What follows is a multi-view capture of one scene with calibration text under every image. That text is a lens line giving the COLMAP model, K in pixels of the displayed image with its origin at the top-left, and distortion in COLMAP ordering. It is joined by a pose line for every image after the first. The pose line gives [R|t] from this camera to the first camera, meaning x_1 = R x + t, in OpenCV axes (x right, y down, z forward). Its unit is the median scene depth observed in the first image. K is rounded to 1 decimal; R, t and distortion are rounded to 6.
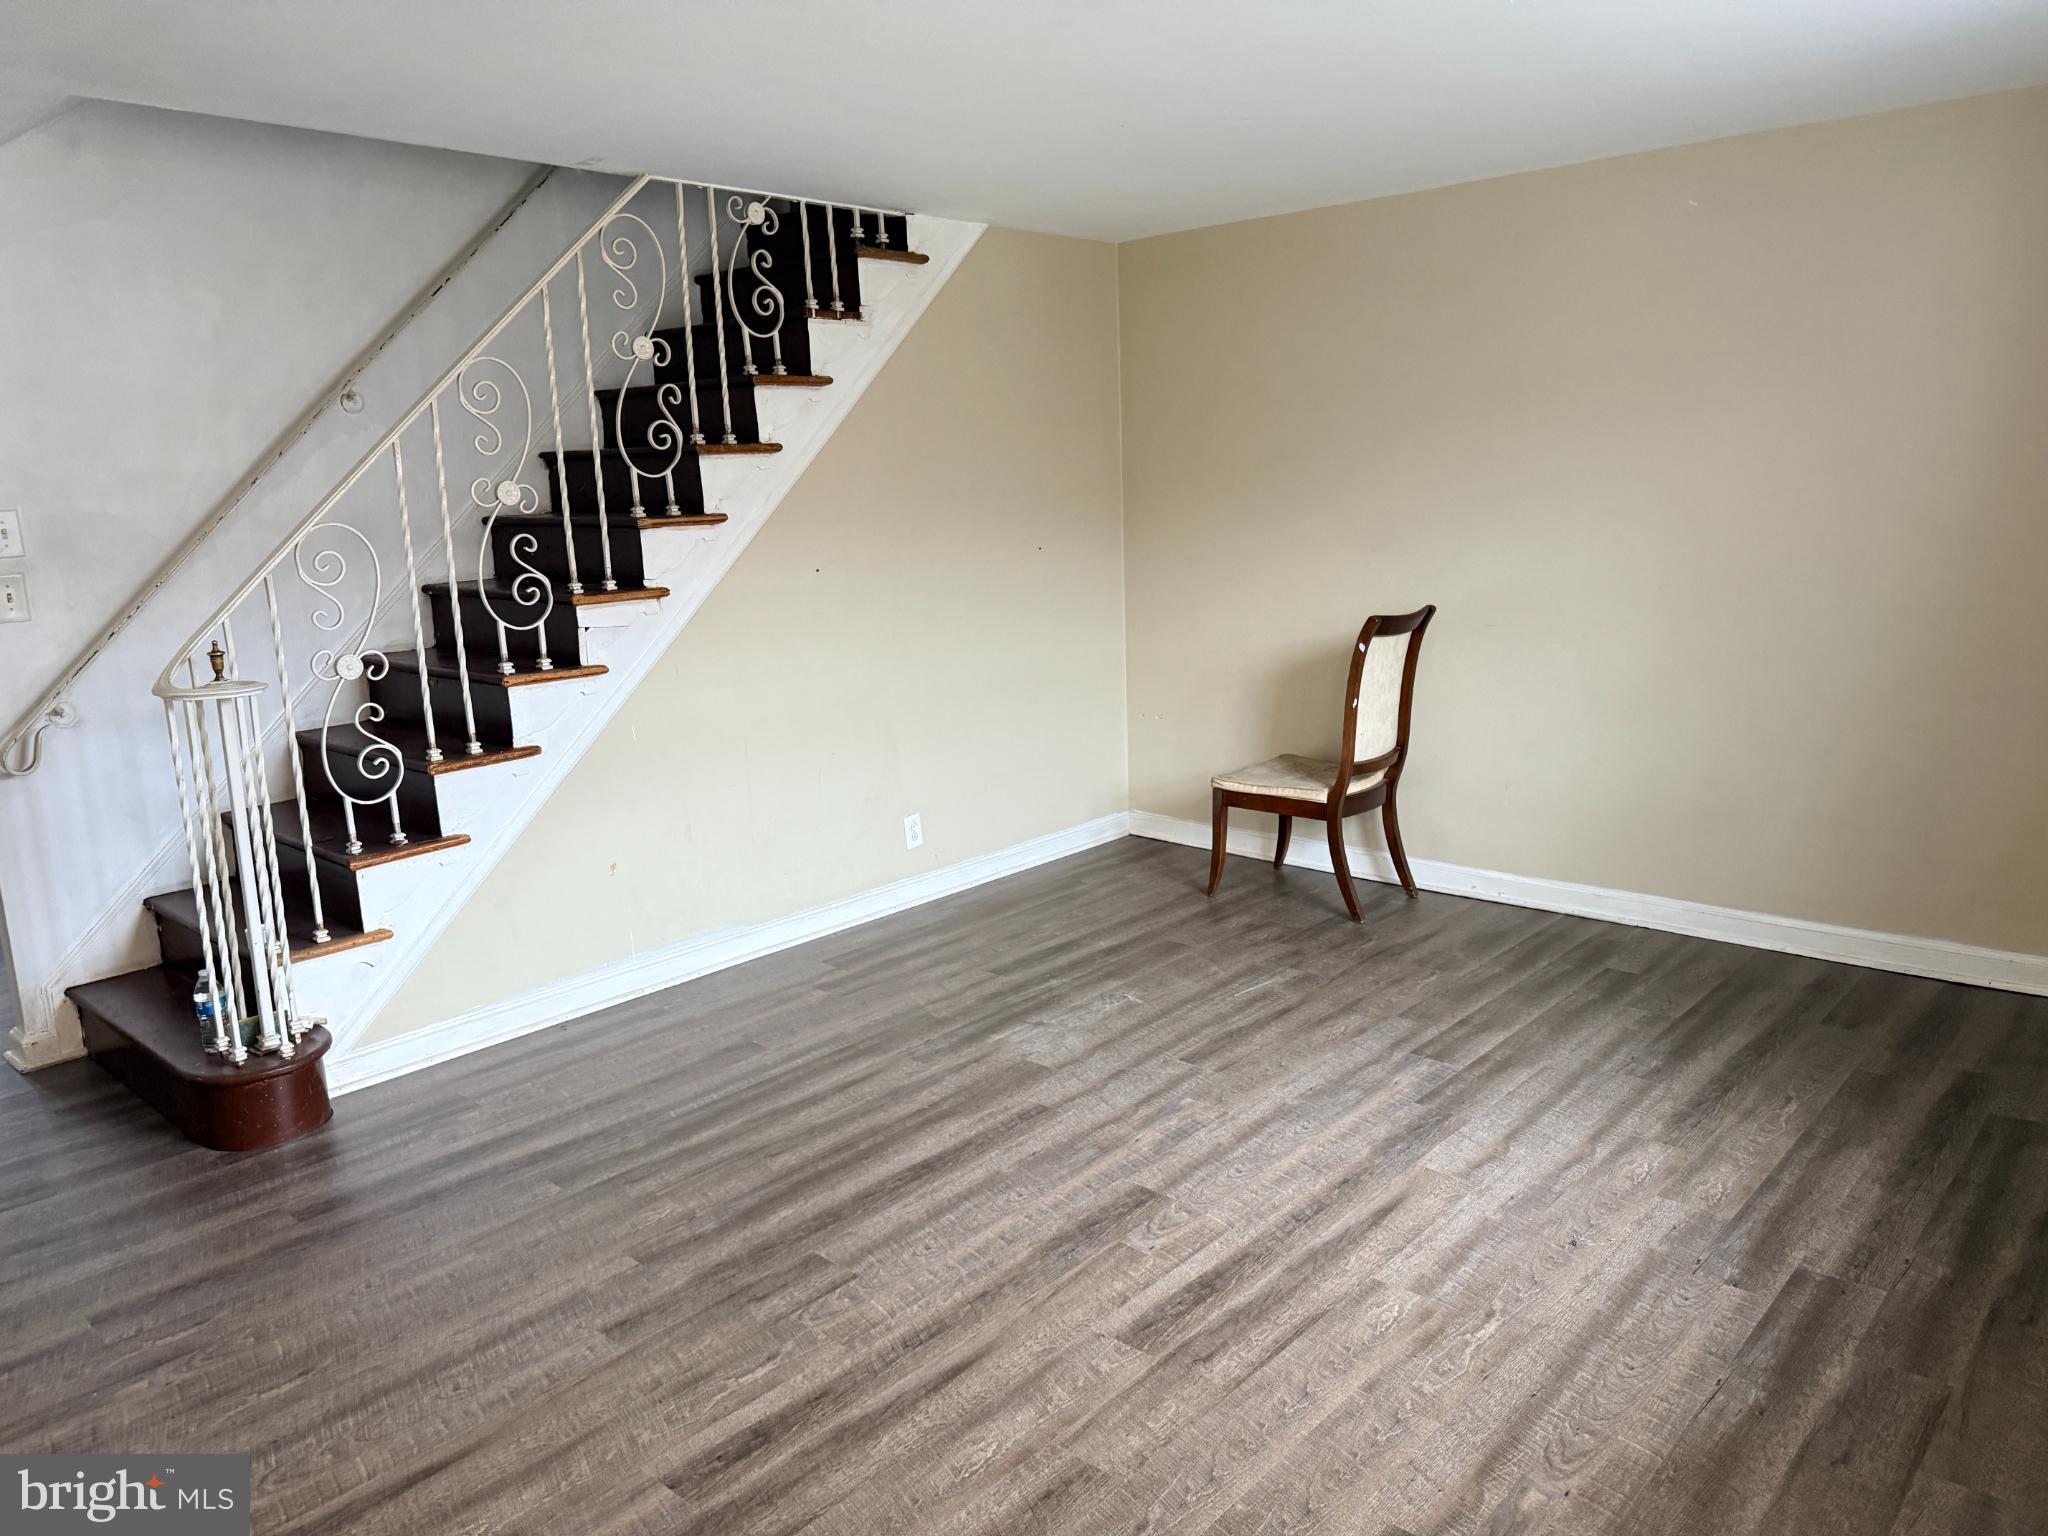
lens RADIAL K [[1437.3, 0, 1024.0], [0, 1437.3, 768.0], [0, 0, 1]] dist [0.143452, -0.211752]
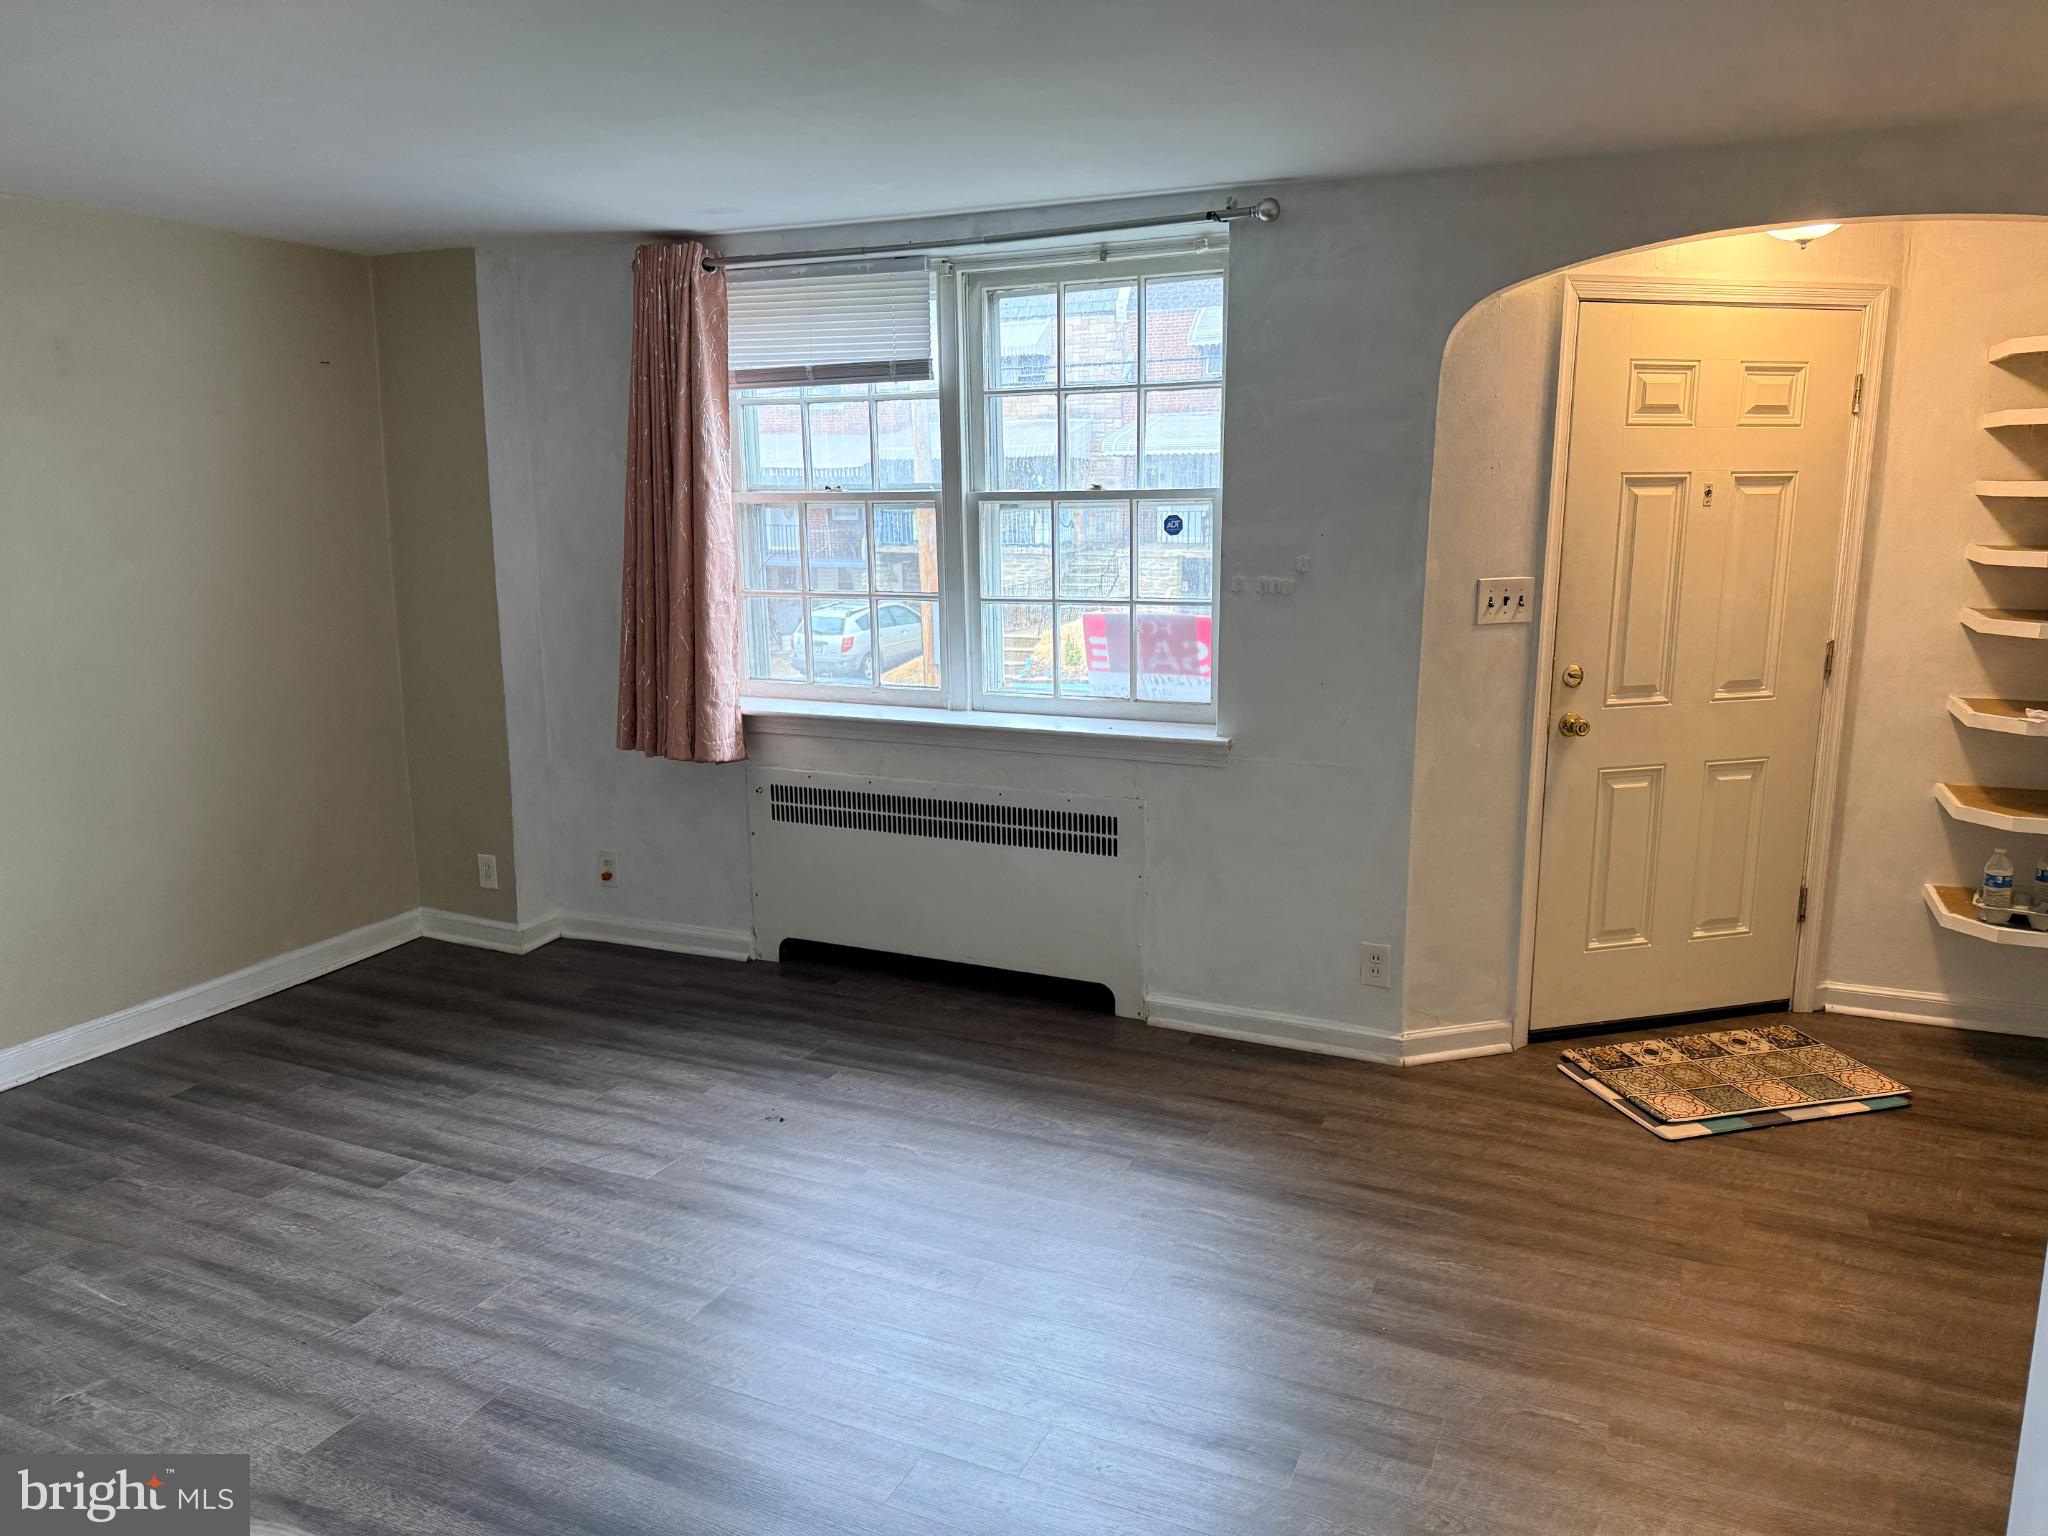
lens RADIAL K [[1437.3, 0, 1024.0], [0, 1437.3, 768.0], [0, 0, 1]] dist [0.143452, -0.211752]
pose [[-0.295331, -0.154555, 0.942811, -0.849023], [0.201433, 0.954573, 0.219581, -0.219357], [-0.933919, 0.254762, -0.250782, 0.988157]]
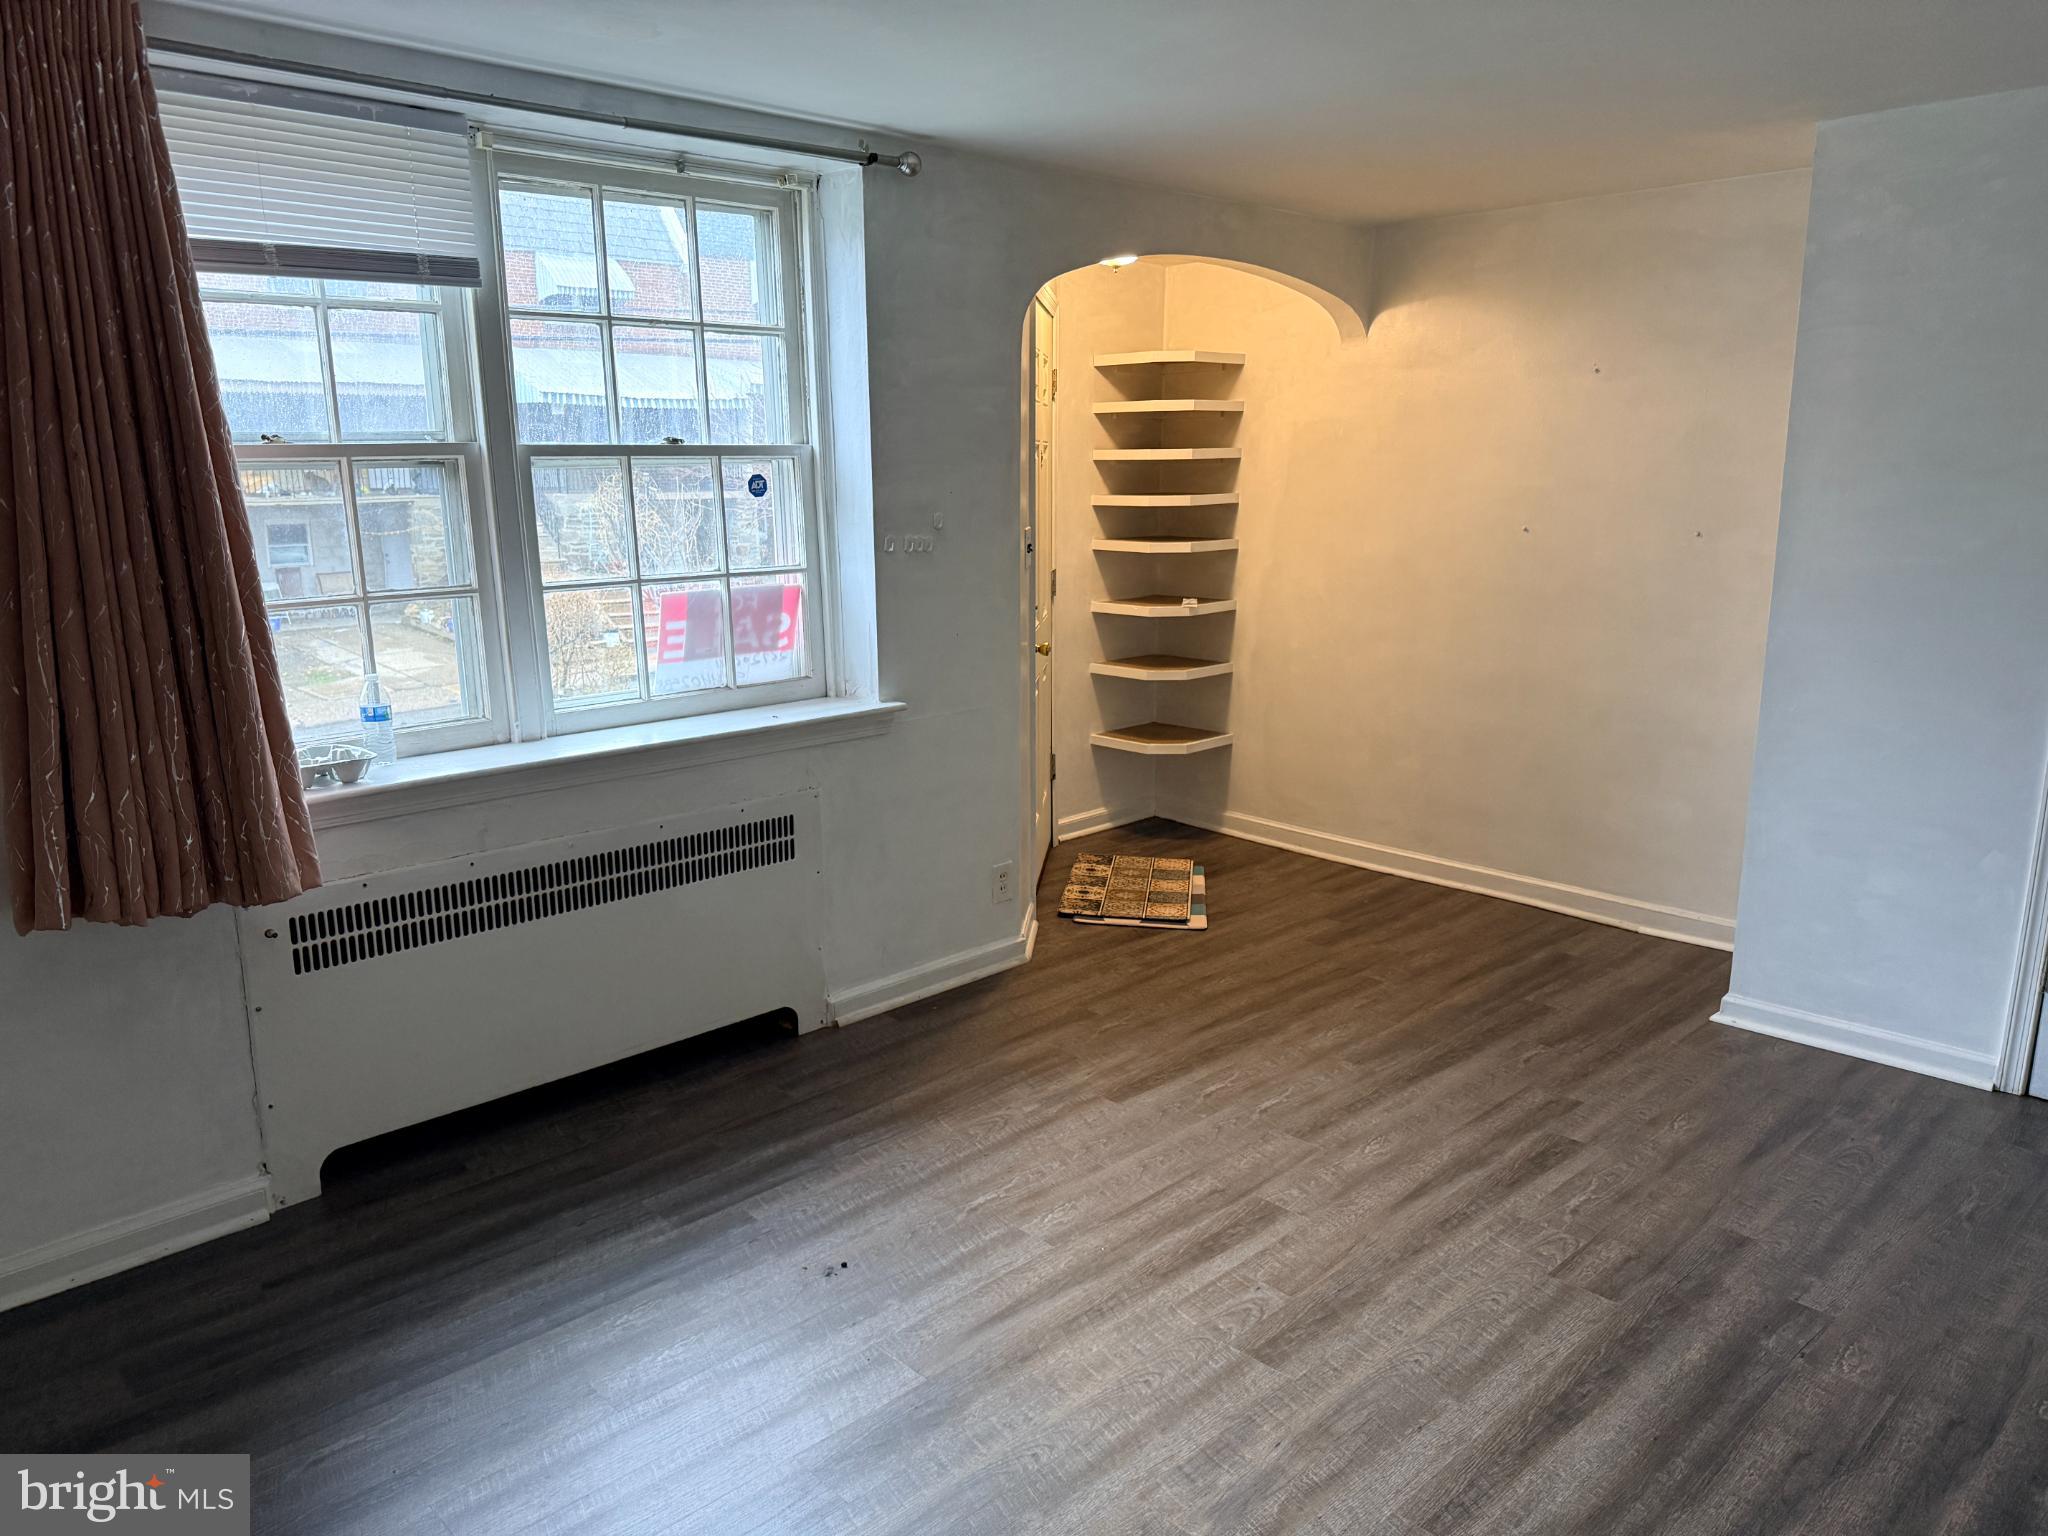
lens RADIAL K [[1437.3, 0, 1024.0], [0, 1437.3, 768.0], [0, 0, 1]] dist [0.143452, -0.211752]
pose [[-0.996830, 0.019157, 0.077225, 0.154957], [0.048153, 0.917906, 0.393865, -0.370936], [-0.063340, 0.396335, -0.915918, 1.694082]]
